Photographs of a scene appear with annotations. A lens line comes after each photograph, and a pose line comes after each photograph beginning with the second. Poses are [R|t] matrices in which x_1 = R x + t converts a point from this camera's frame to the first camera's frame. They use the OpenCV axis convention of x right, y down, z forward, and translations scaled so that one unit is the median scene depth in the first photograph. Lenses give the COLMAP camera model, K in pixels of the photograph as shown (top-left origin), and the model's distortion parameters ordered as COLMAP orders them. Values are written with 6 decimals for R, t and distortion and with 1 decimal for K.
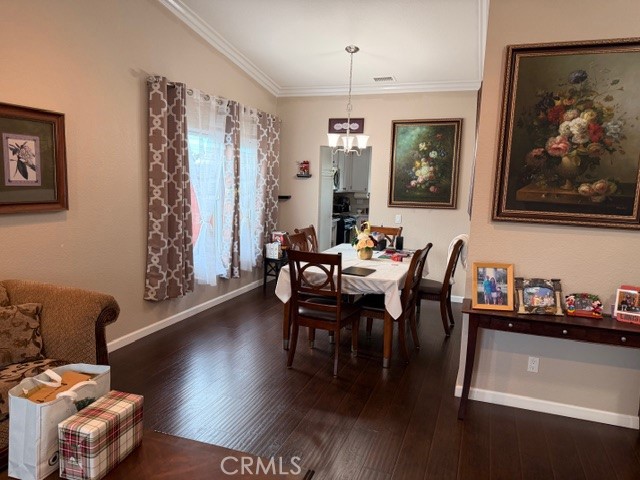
lens RADIAL K [[455.4, 0, 316.1], [0, 455.4, 241.2], [0, 0, 1]] dist [0.058729, -0.082208]
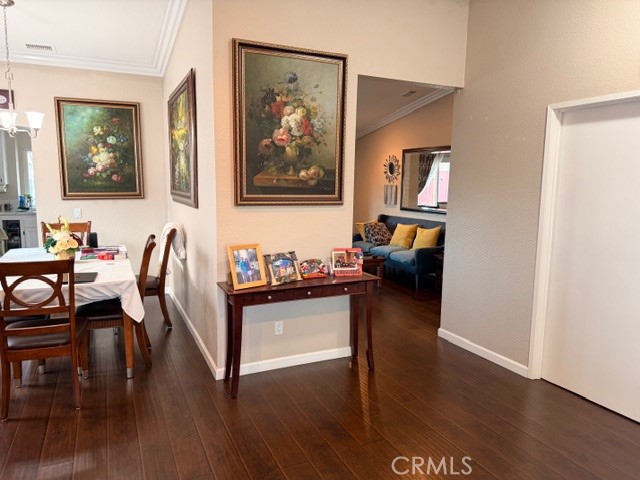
lens RADIAL K [[455.4, 0, 325.6], [0, 455.4, 244.4], [0, 0, 1]] dist [0.058729, -0.082208]
pose [[0.690771, -0.123338, 0.712477, -0.203156], [0.103218, 0.992074, 0.071667, -0.007805], [-0.715669, 0.024035, 0.698026, 0.100572]]
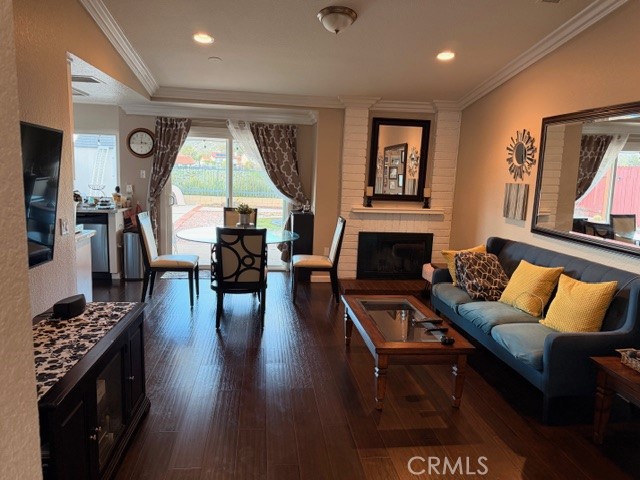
lens RADIAL K [[455.4, 0, 330.9], [0, 455.4, 234.9], [0, 0, 1]] dist [0.058729, -0.082208]
pose [[0.877461, -0.067129, 0.474928, 0.615097], [0.055890, 0.997723, 0.037763, -0.041147], [-0.476381, -0.006591, 0.879214, 0.579385]]
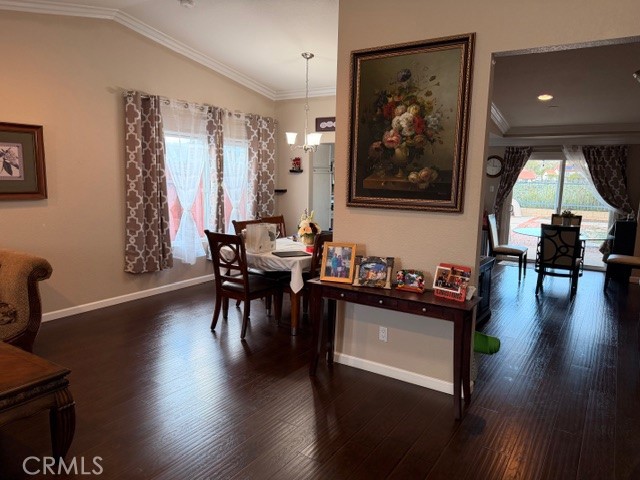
lens RADIAL K [[455.4, 0, 316.5], [0, 455.4, 244.6], [0, 0, 1]] dist [0.058729, -0.082208]
pose [[0.973416, 0.019514, -0.228213, 0.491528], [-0.017007, 0.999772, 0.012949, 0.033013], [0.228413, -0.008723, 0.973525, -0.107962]]
